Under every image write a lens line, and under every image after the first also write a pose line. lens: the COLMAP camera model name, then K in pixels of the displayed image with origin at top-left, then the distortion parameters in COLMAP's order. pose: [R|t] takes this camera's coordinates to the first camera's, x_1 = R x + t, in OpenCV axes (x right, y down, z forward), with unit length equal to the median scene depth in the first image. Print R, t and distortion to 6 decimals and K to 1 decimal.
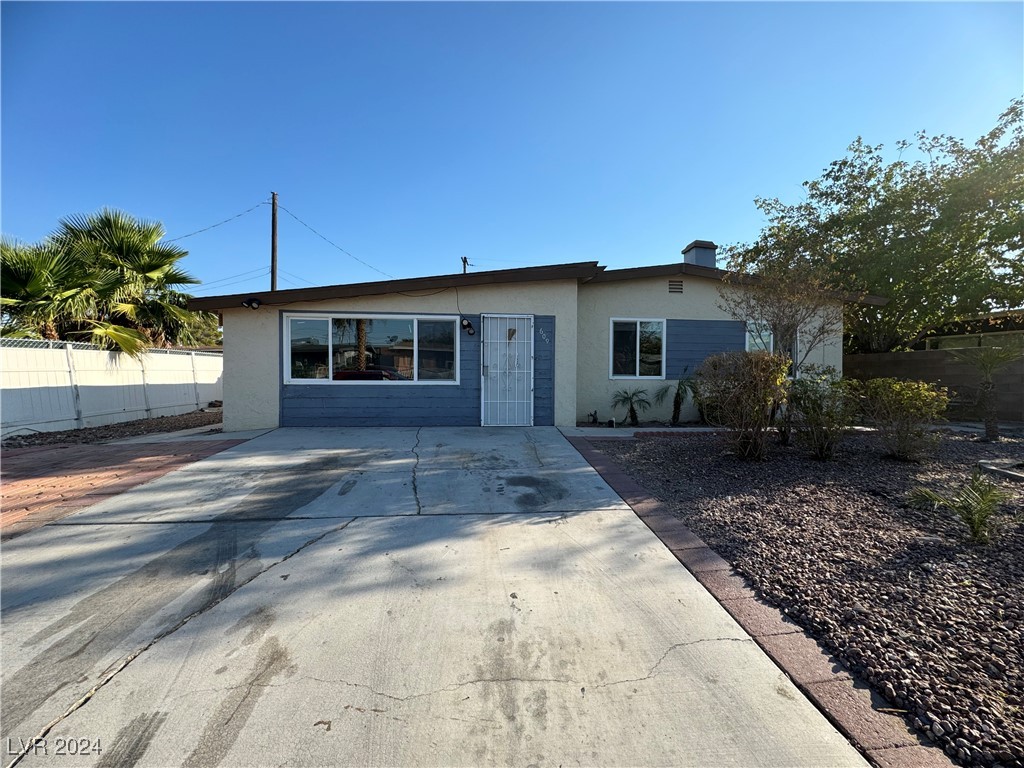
lens RADIAL K [[409.6, 0, 513.6], [0, 409.6, 358.7], [0, 0, 1]] dist [0.000986, 0.000109]
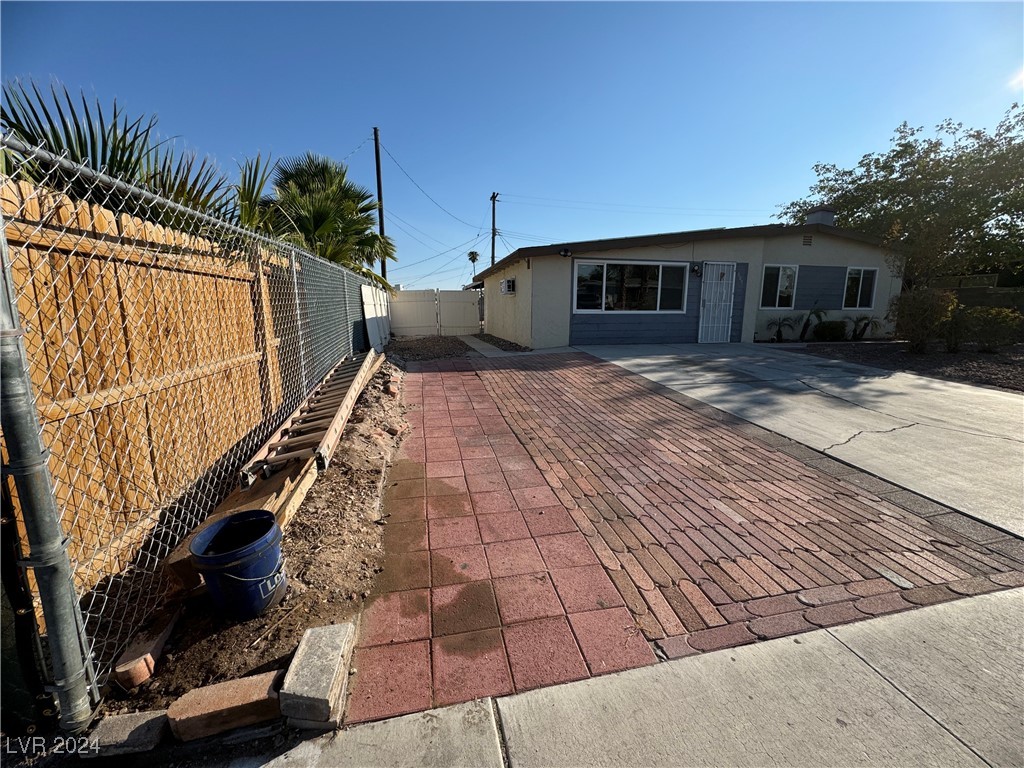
lens RADIAL K [[409.6, 0, 513.6], [0, 409.6, 358.7], [0, 0, 1]] dist [0.000986, 0.000109]
pose [[0.989222, -0.022669, 0.144659, -0.906590], [-0.000440, 0.987479, 0.157751, -0.003695], [-0.146423, -0.156114, 0.976826, -0.289275]]
